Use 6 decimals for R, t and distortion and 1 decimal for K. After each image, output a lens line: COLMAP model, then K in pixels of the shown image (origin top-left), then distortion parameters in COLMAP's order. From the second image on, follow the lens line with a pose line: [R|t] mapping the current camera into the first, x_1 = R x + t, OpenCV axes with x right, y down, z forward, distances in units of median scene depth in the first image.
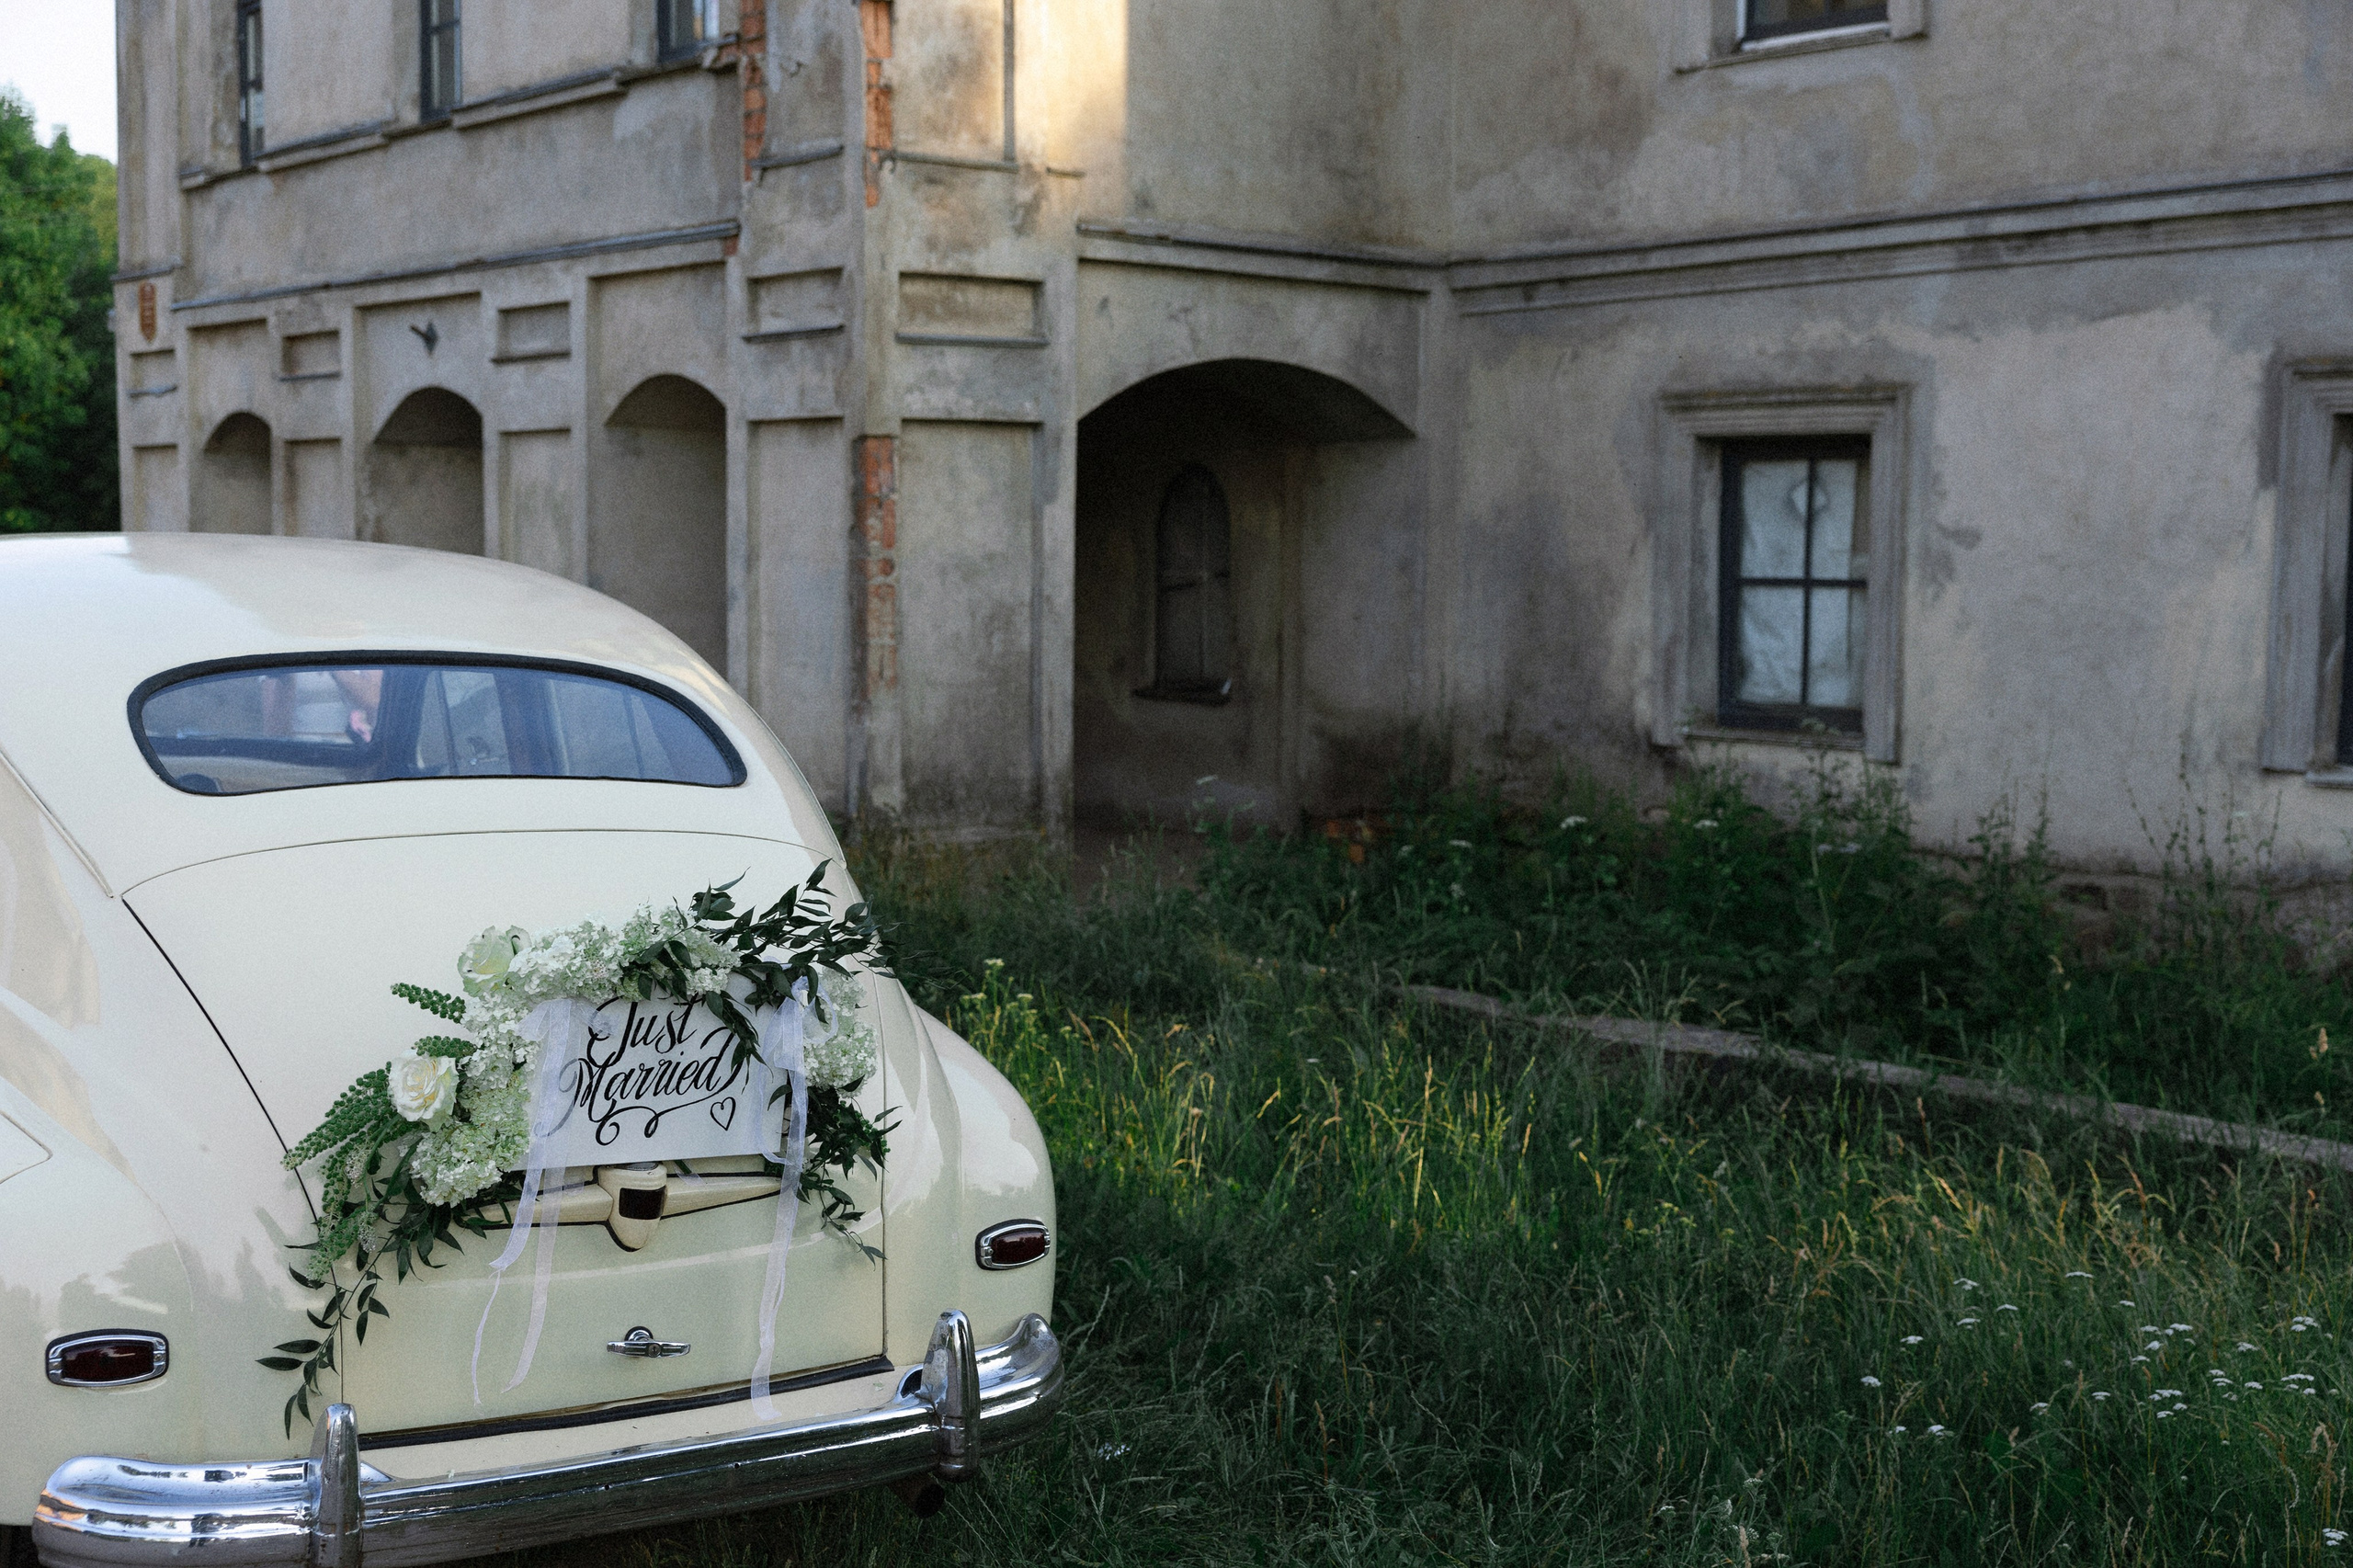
lens RADIAL K [[2778.7, 0, 1175.2], [0, 2778.7, 773.4], [0, 0, 1]] dist [0.002289, 0.047318]
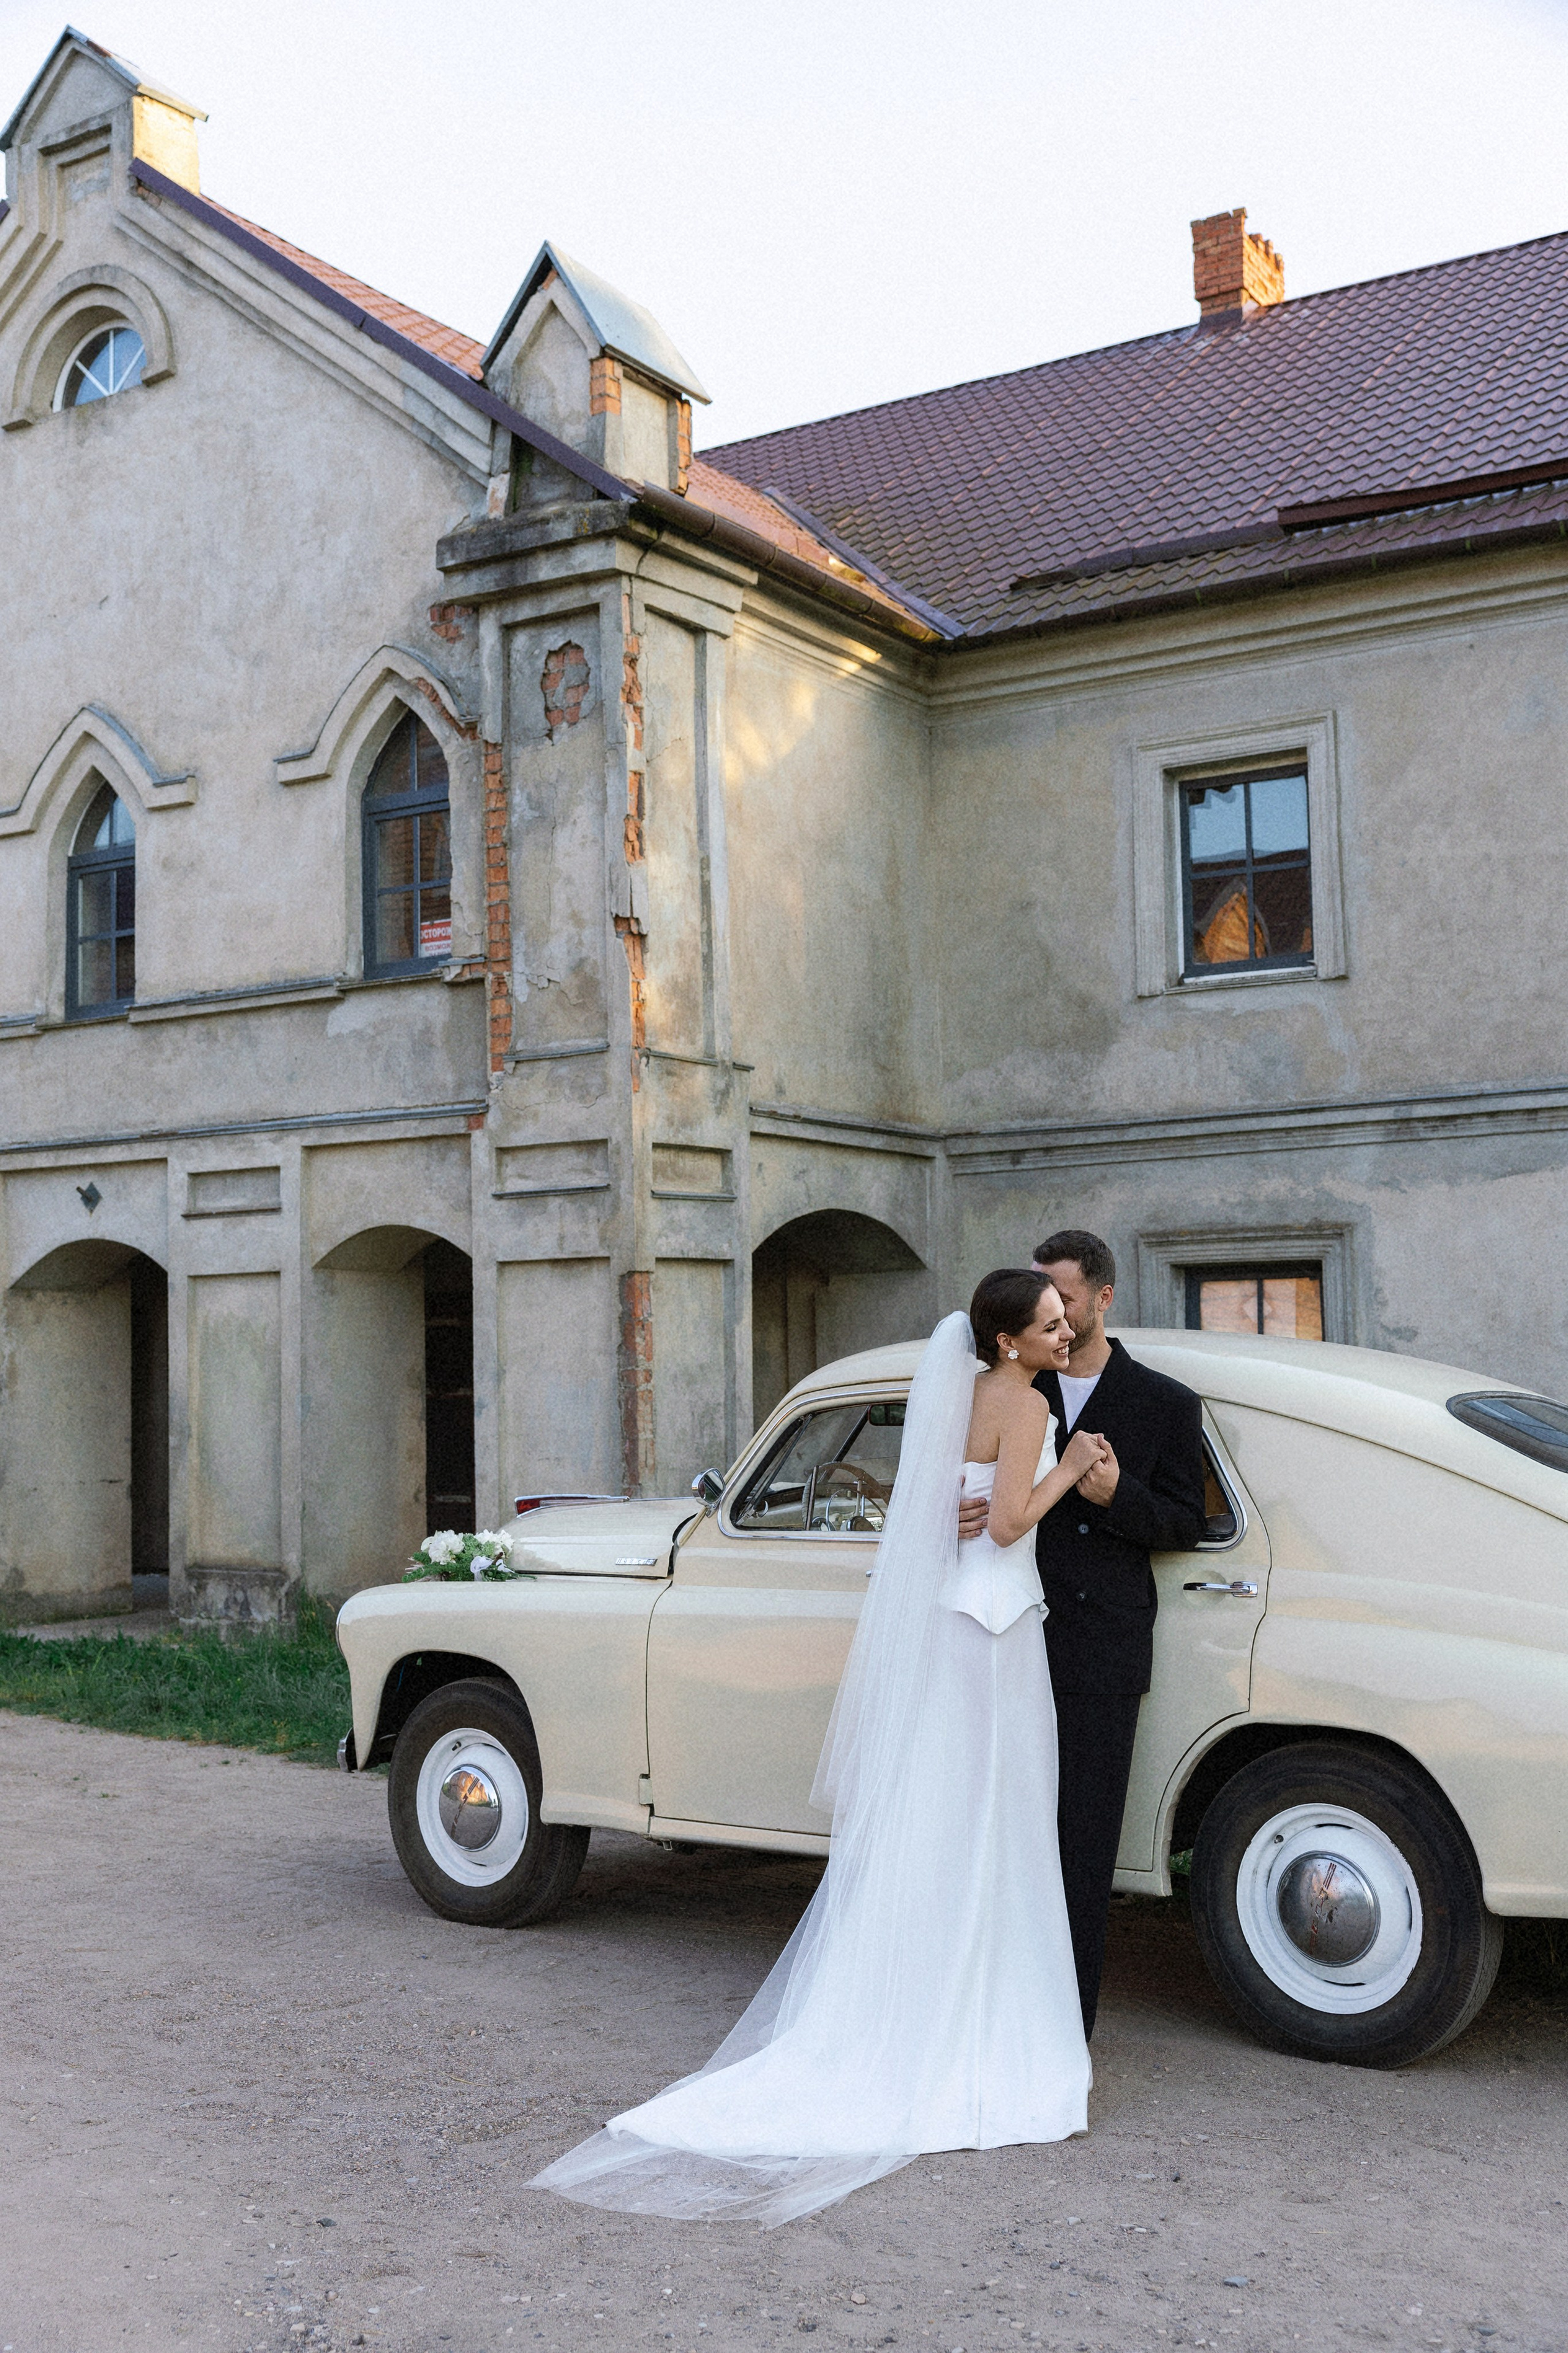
lens RADIAL K [[2471.2, 0, 772.3], [0, 2471.2, 1197.2], [0, 0, 1]] dist [-0.013710, 0.024376]
pose [[0.958262, -0.005703, 0.285835, -0.350376], [0.049532, 0.987993, -0.146344, 0.011105], [-0.281568, 0.154394, 0.947038, -0.075464]]
